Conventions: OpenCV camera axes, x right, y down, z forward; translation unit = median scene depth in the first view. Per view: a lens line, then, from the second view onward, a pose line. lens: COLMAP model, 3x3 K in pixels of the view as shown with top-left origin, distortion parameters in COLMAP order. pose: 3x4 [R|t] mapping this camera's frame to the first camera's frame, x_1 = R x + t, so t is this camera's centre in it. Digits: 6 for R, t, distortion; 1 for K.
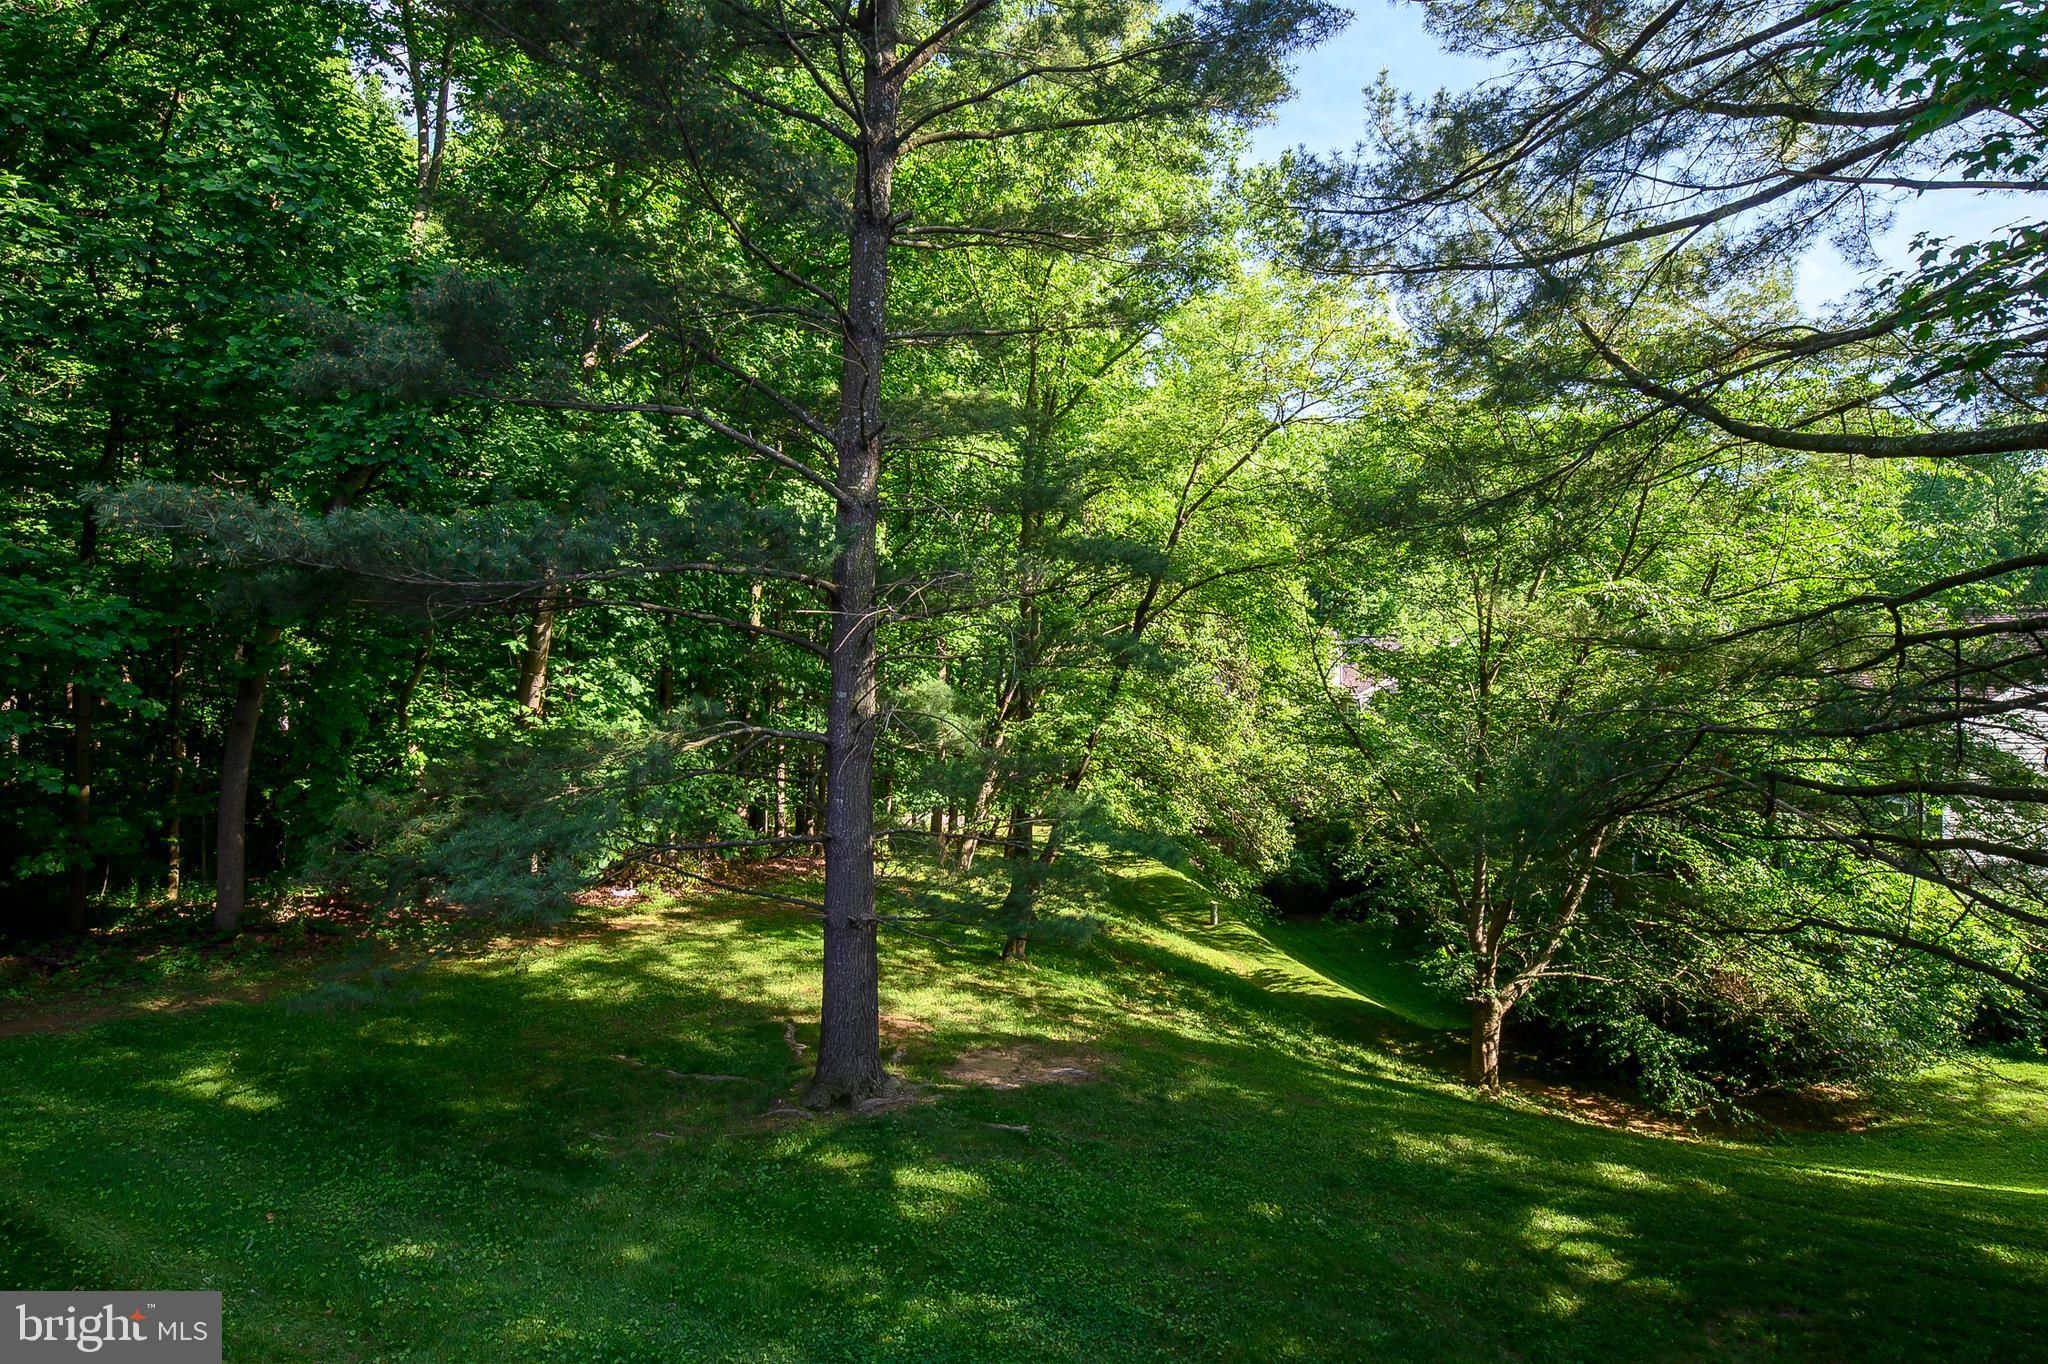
lens RADIAL K [[1106.5, 0, 1026.6], [0, 1106.5, 684.4], [0, 0, 1]] dist [-0.001684, -0.005513]
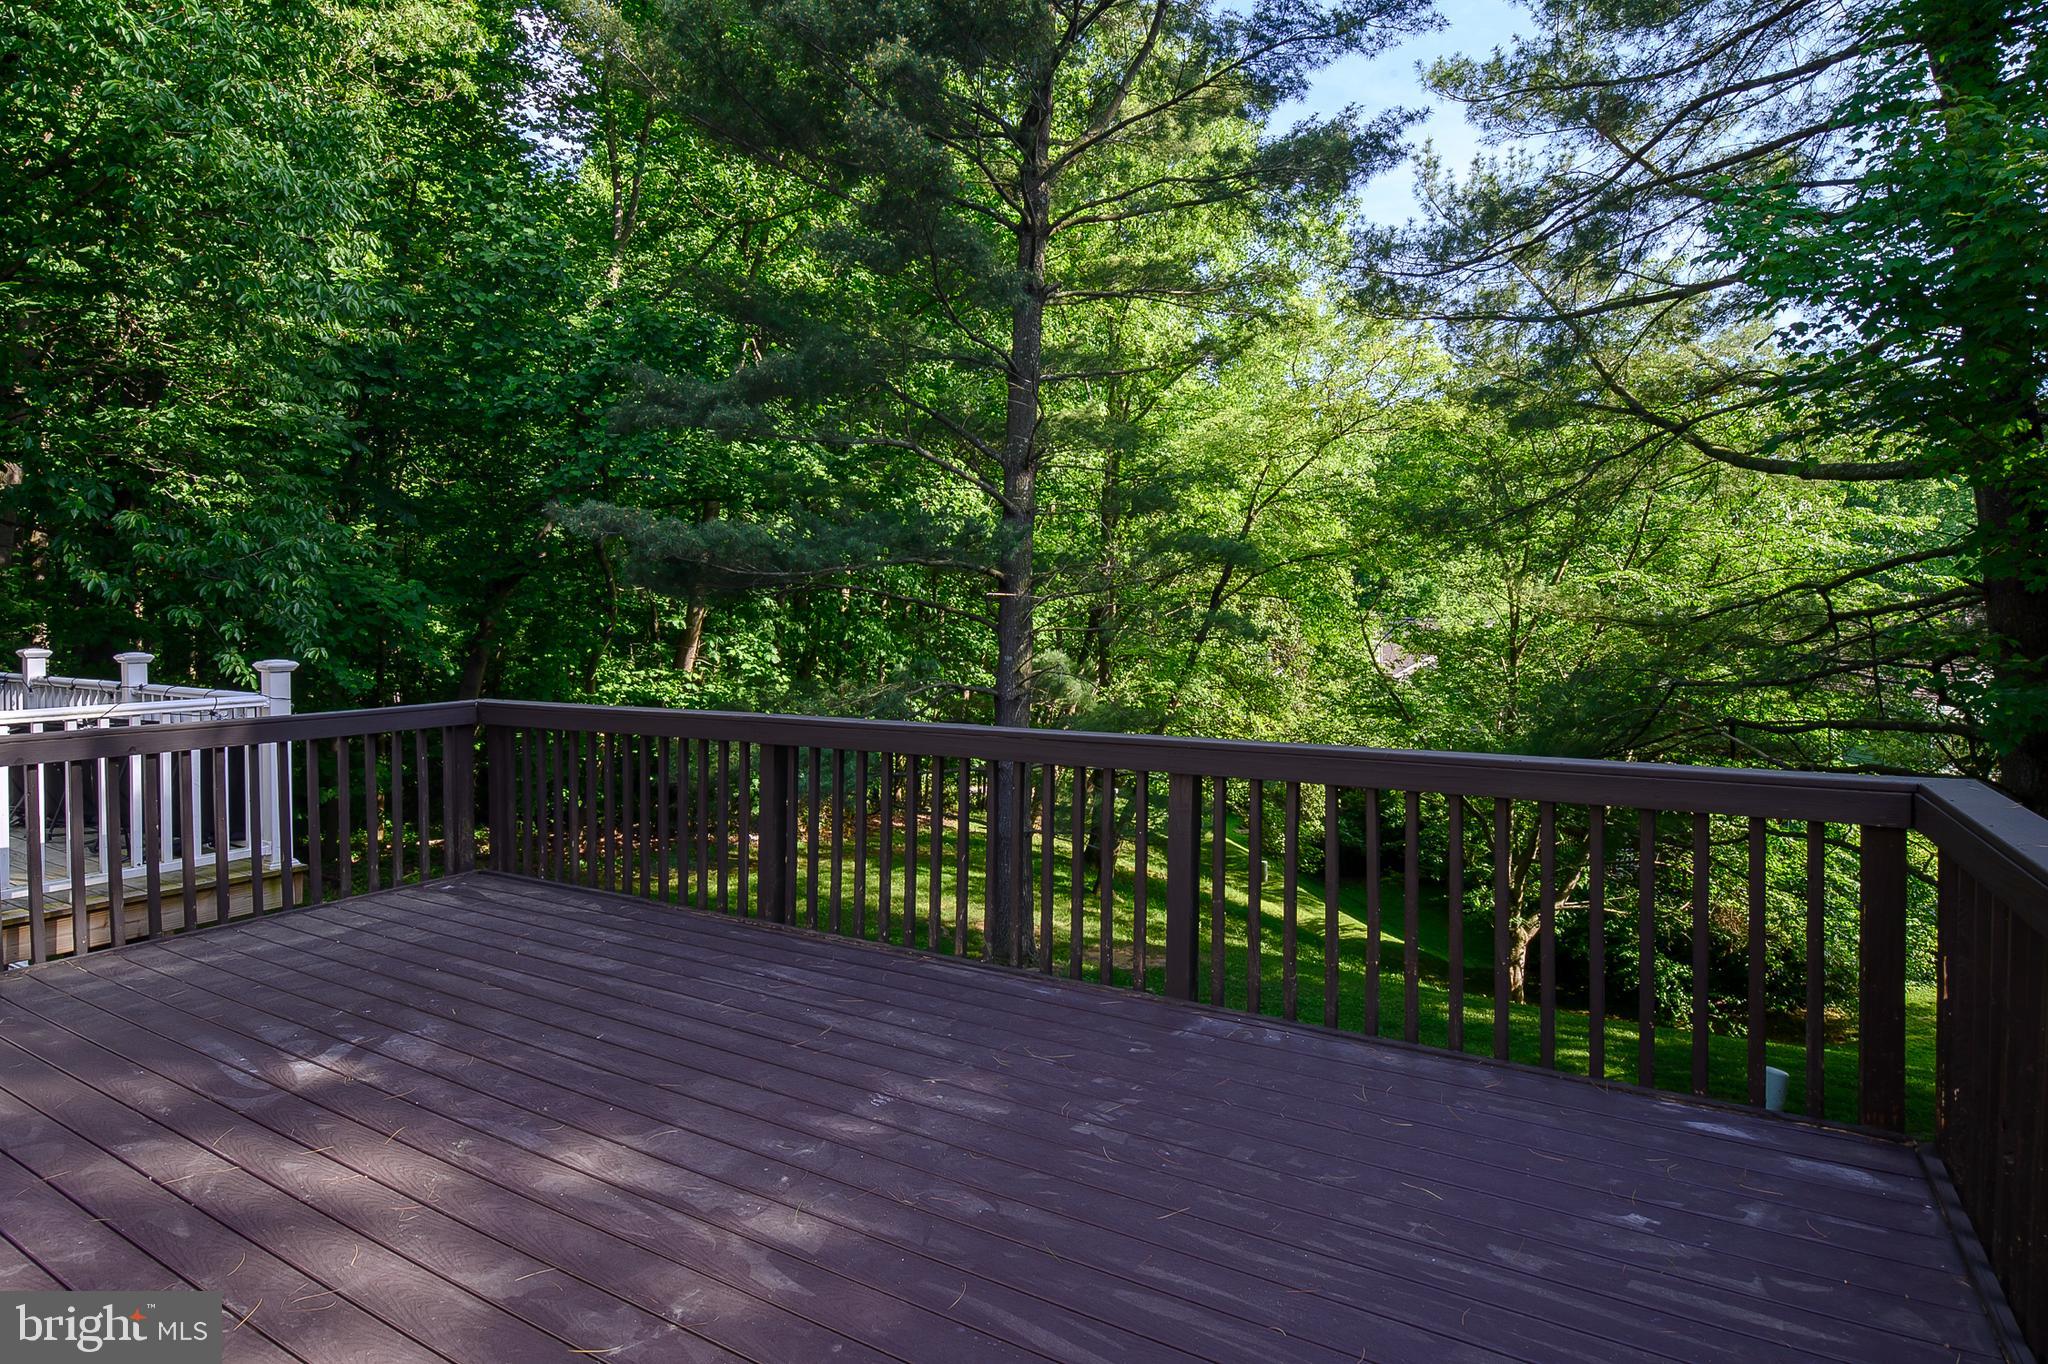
lens RADIAL K [[1106.5, 0, 1020.7], [0, 1106.5, 671.4], [0, 0, 1]] dist [-0.001684, -0.005513]
pose [[0.999446, 0.003728, -0.033087, -0.065384], [-0.003630, 0.999989, 0.003033, 0.012400], [0.033098, -0.002911, 0.999448, -0.178429]]
